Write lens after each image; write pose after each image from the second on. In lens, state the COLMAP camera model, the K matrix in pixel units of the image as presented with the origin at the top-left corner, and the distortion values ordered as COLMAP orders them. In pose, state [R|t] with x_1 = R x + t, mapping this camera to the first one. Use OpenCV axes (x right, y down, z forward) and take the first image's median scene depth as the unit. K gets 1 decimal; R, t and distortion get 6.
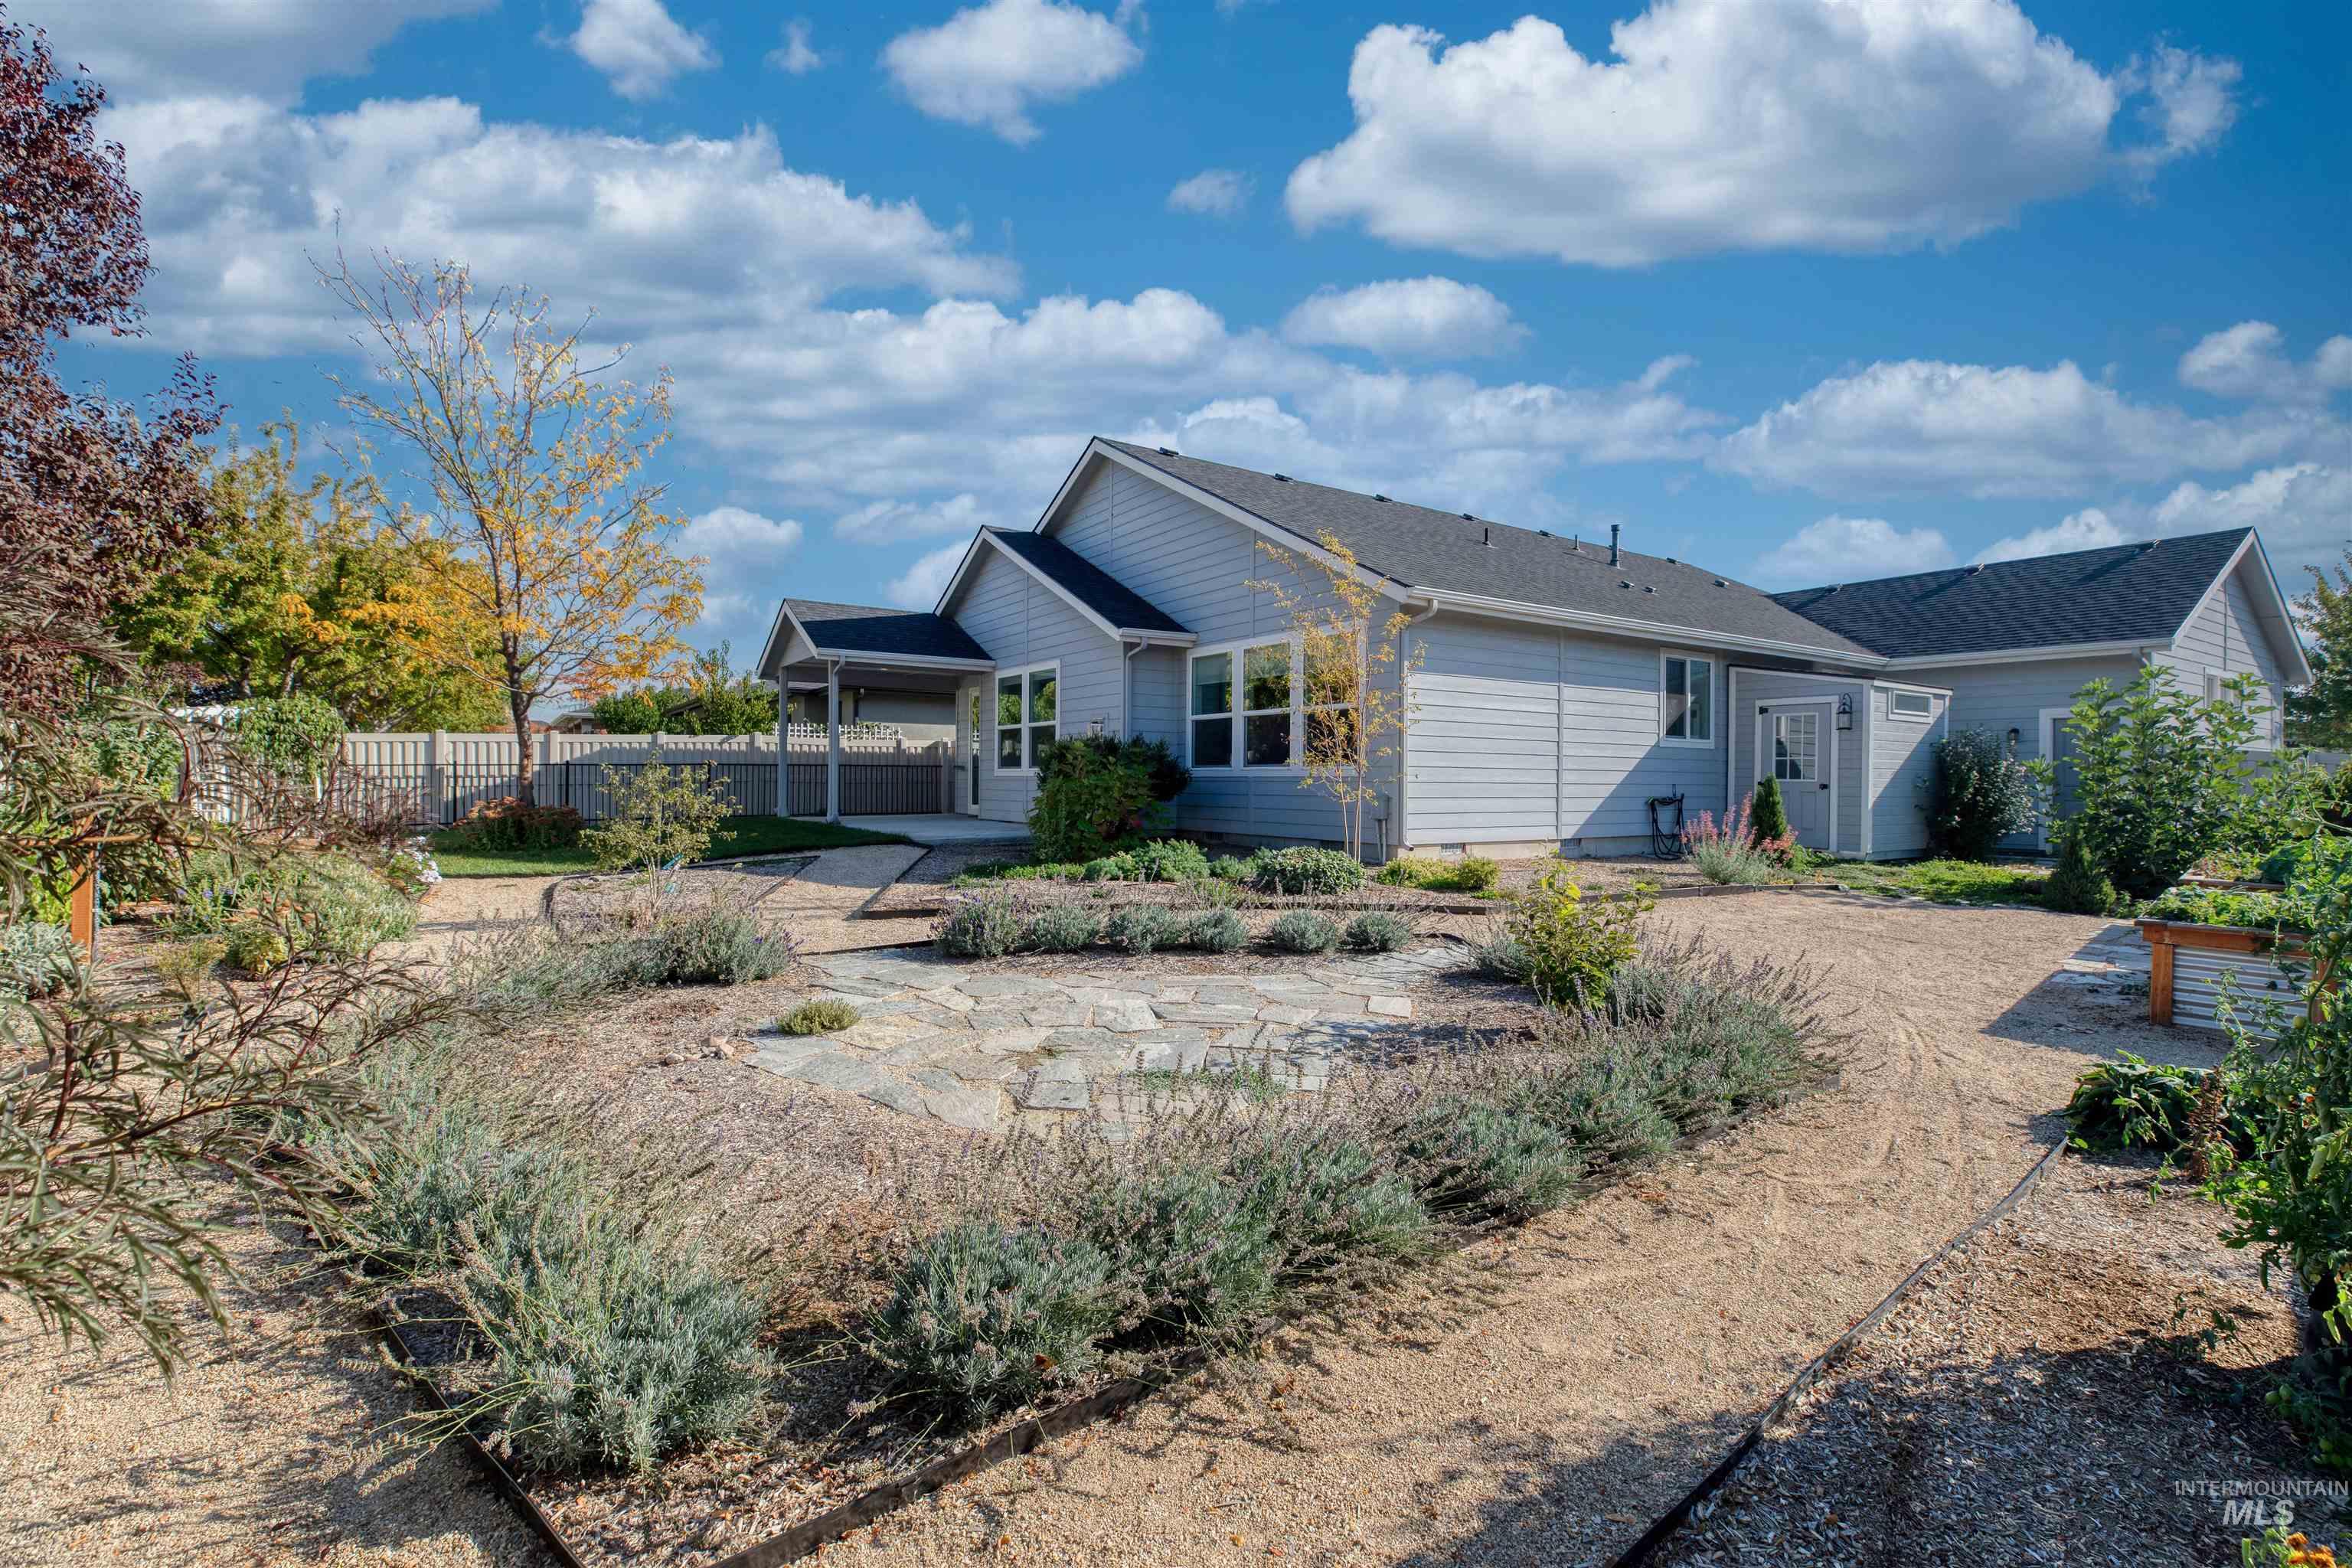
lens RADIAL K [[1064.7, 0, 1180.8], [0, 1064.7, 781.1], [0, 0, 1]] dist [0.003401, -0.000117]
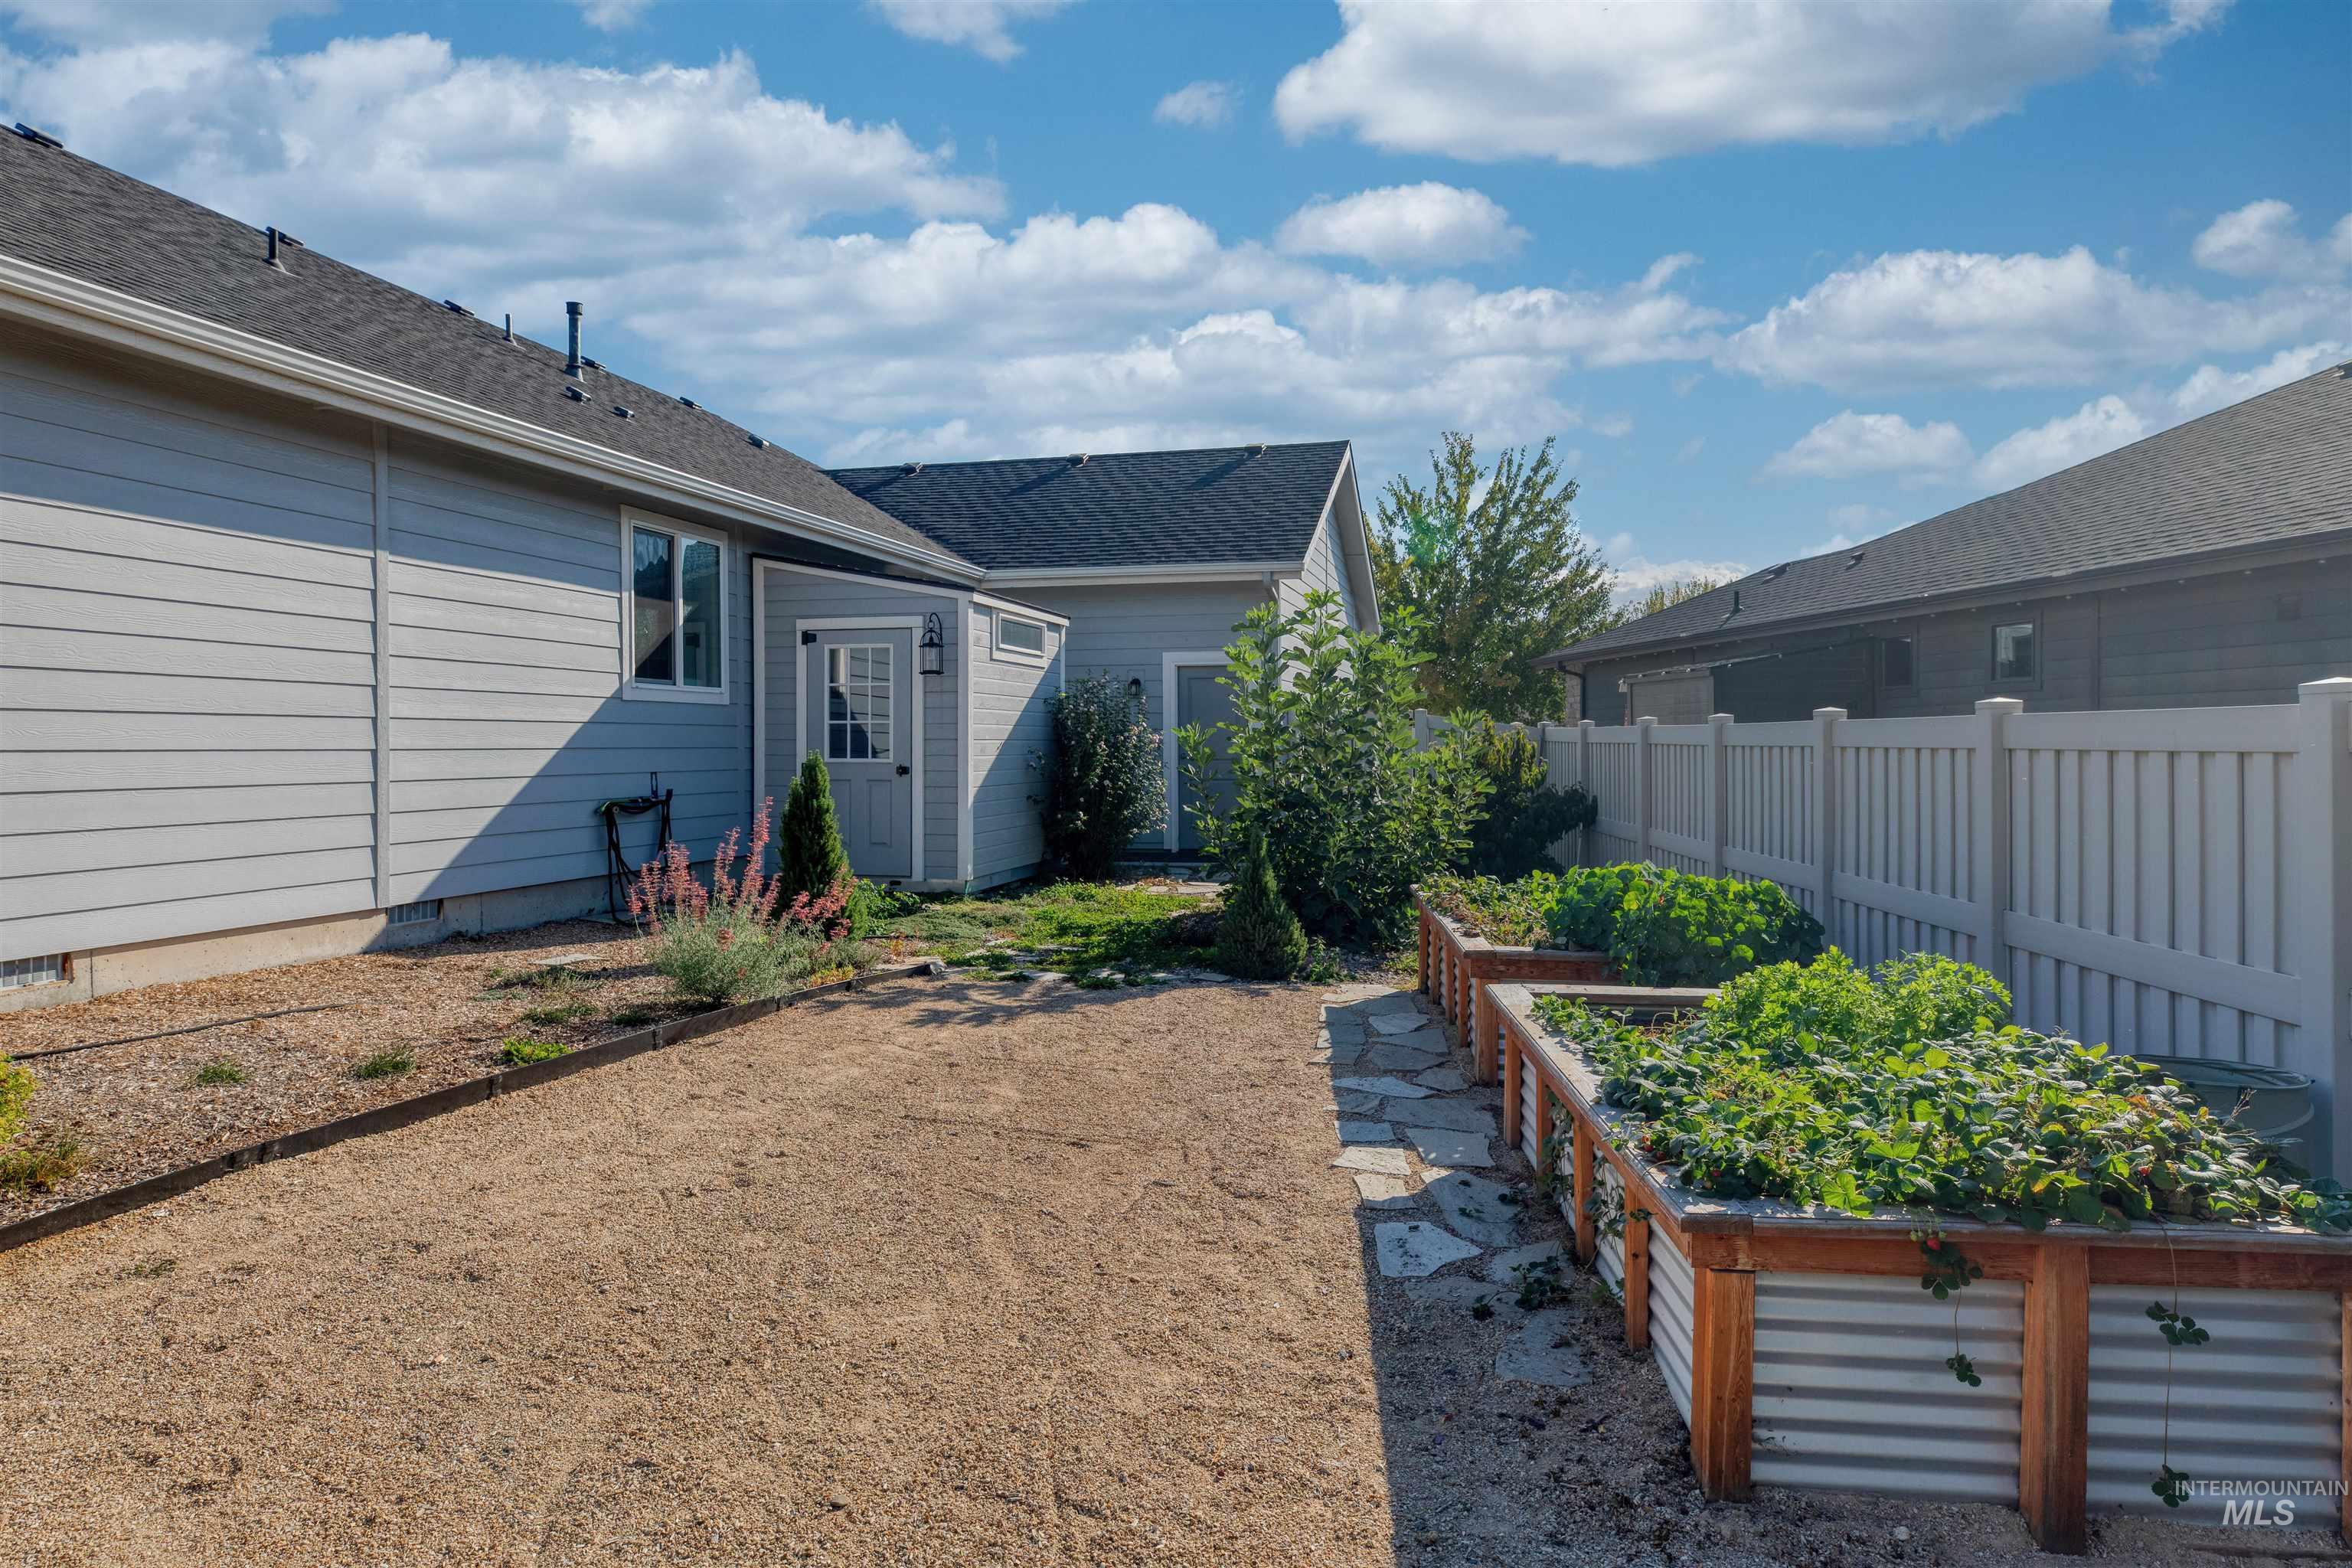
lens RADIAL K [[1439.0, 0, 1176.7], [0, 1439.0, 767.4], [0, 0, 1]] dist [-0.021173, -0.000340]
pose [[0.744180, -0.020248, 0.667672, 0.188280], [0.008950, 0.999753, 0.020343, -0.011424], [-0.667919, -0.009163, 0.744178, 0.312239]]
